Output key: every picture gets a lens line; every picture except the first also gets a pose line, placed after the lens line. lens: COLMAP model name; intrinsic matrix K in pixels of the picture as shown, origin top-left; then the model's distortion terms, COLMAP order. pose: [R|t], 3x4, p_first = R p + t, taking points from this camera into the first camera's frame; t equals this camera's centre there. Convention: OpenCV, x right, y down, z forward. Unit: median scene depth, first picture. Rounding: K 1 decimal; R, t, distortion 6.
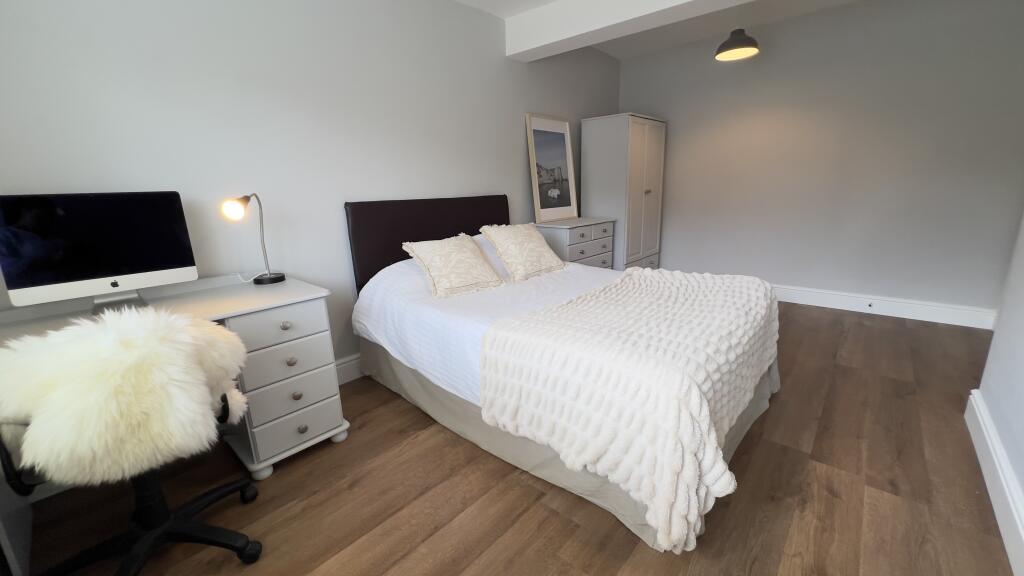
lens RADIAL K [[413.8, 0, 513.1], [0, 413.8, 286.1], [0, 0, 1]] dist [0.001245, 0.000232]
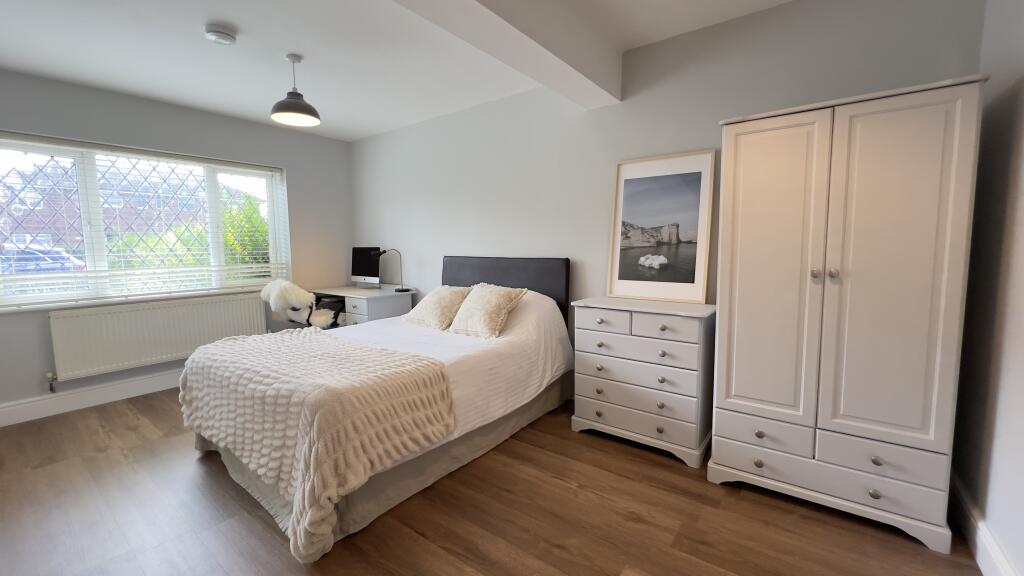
lens RADIAL K [[413.8, 0, 511.3], [0, 413.8, 285.6], [0, 0, 1]] dist [0.001245, 0.000232]
pose [[0.069830, 0.121517, -0.990130, 0.792201], [-0.236364, 0.966304, 0.101923, -0.203212], [0.969152, 0.226913, 0.096200, 0.725105]]
